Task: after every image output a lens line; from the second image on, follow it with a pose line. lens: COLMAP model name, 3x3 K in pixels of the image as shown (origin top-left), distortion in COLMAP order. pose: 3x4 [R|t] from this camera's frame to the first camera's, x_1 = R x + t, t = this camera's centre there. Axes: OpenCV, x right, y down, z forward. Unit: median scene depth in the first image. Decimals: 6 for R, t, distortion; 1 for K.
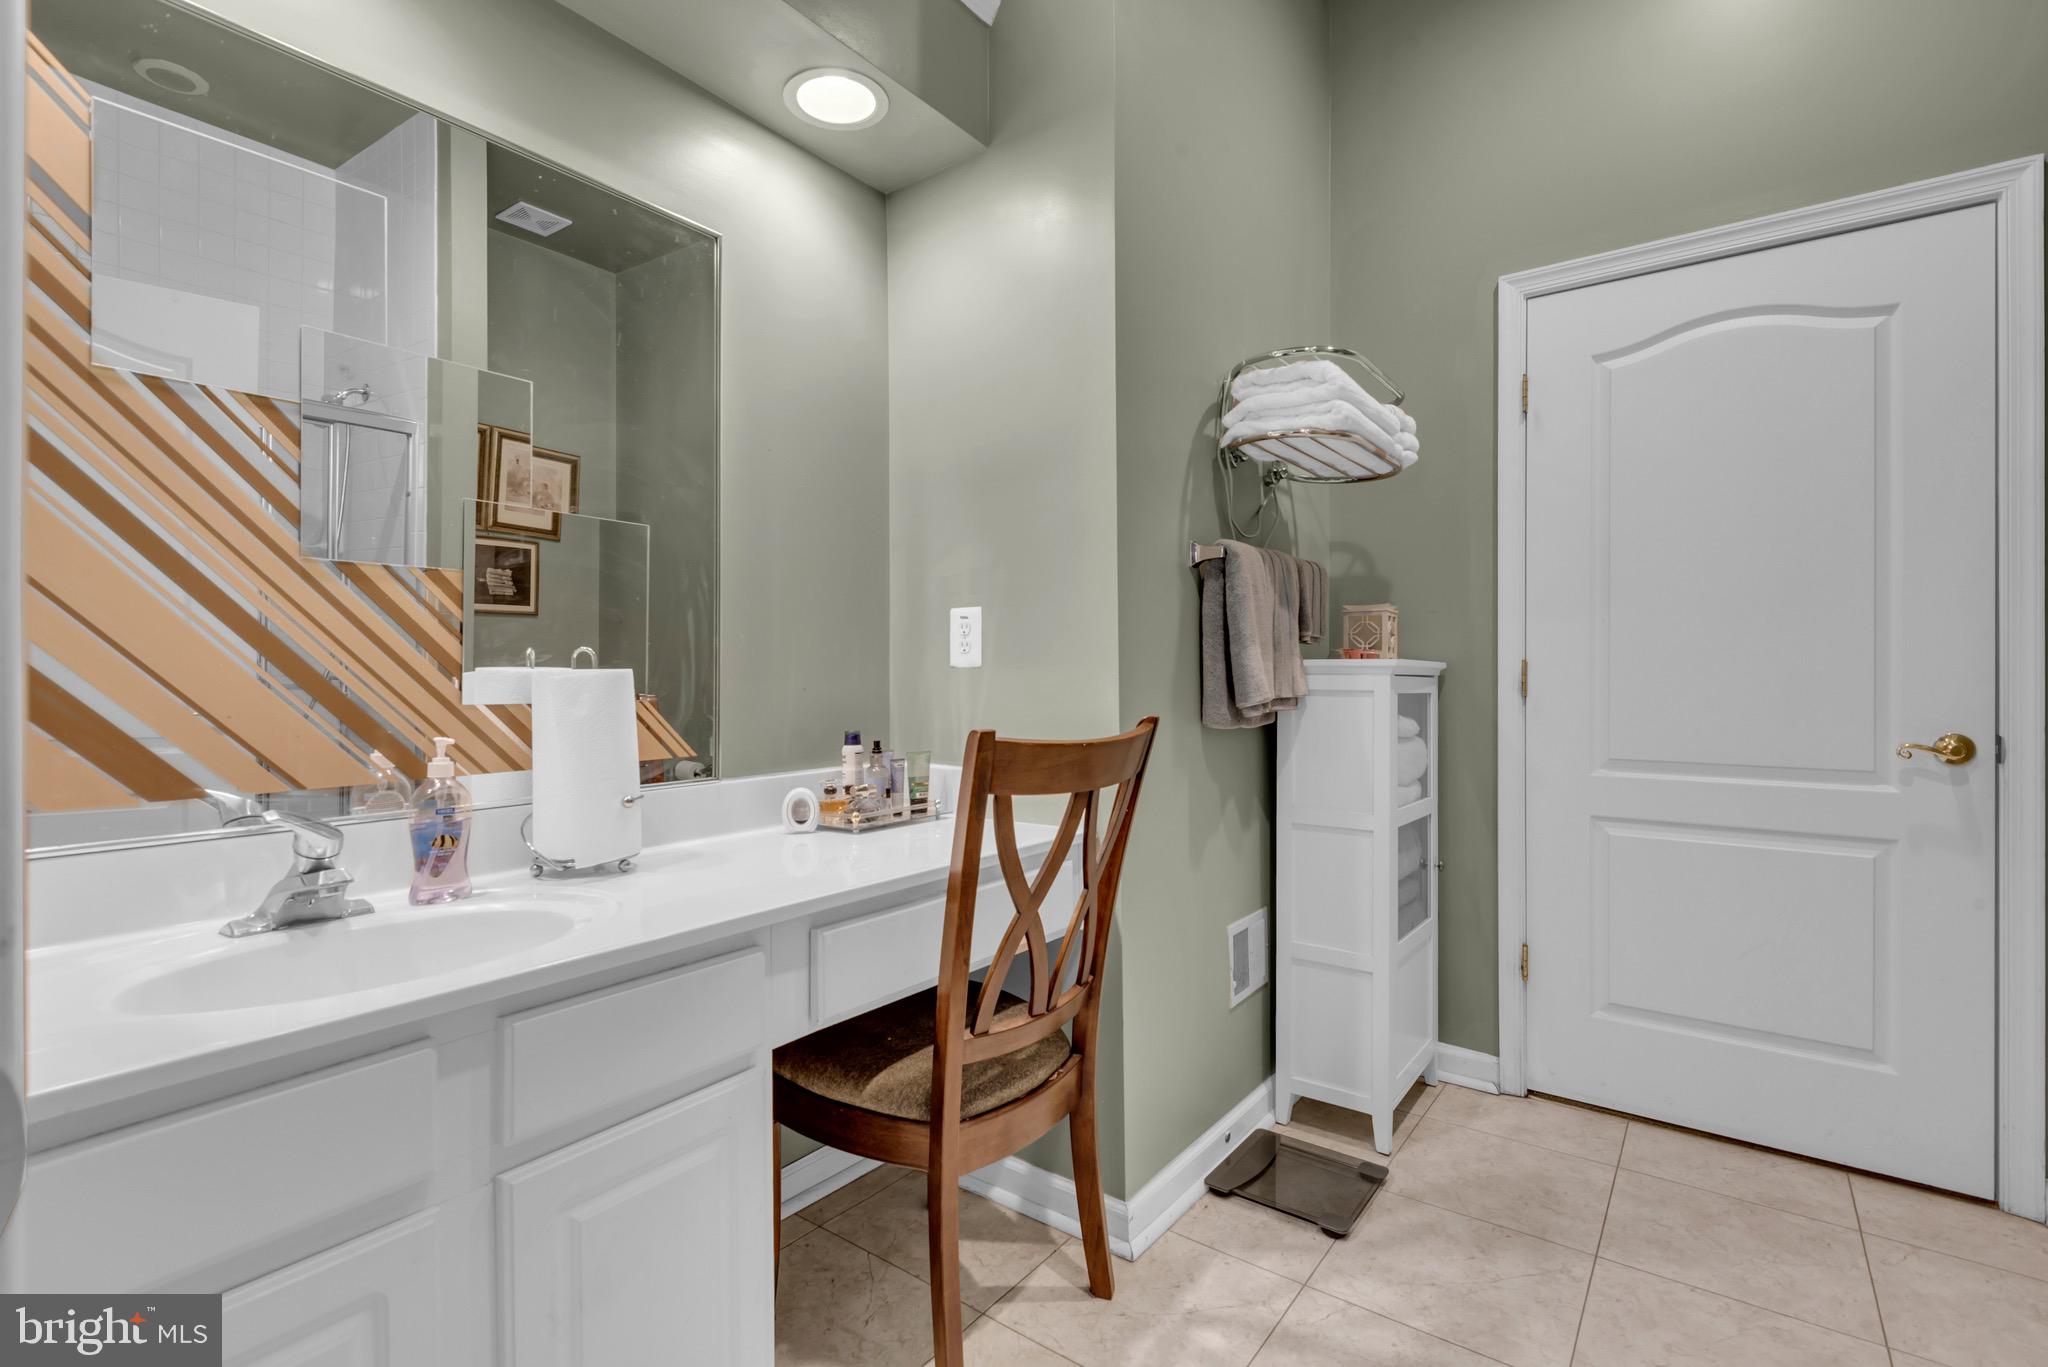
lens RADIAL K [[920.8, 0, 1027.0], [0, 920.8, 674.6], [0, 0, 1]] dist [0.023522, -0.014407]
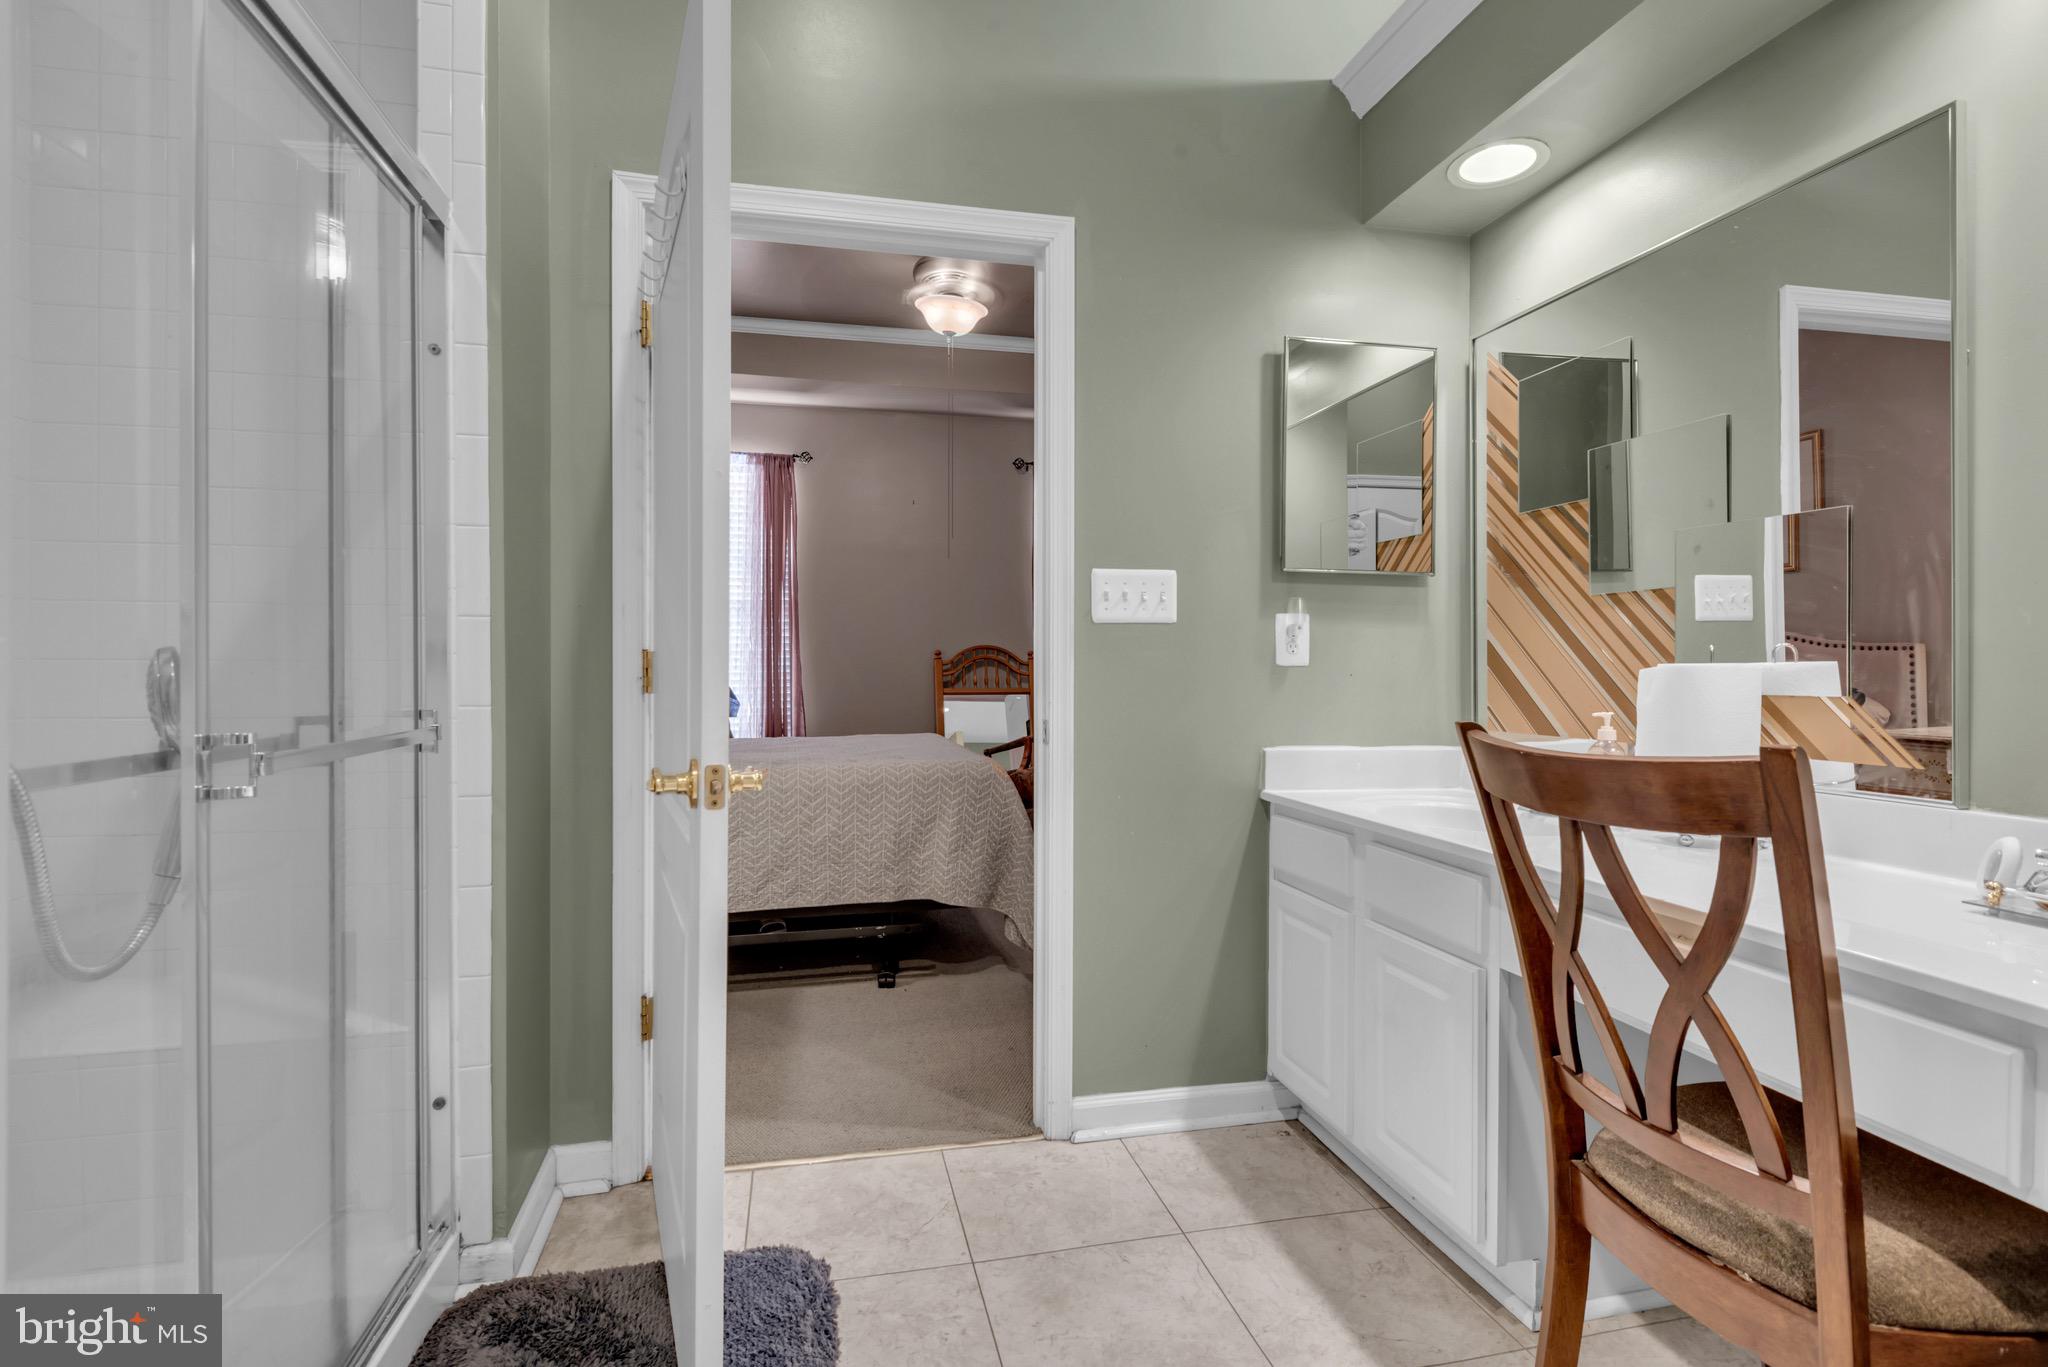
lens RADIAL K [[946.6, 0, 1030.1], [0, 946.6, 669.4], [0, 0, 1]] dist [-0.000266, -0.032375]
pose [[-0.637142, 0.004027, -0.770736, 0.912320], [-0.000526, 0.999984, 0.005659, -0.004754], [0.770746, 0.004011, -0.637129, 1.086089]]
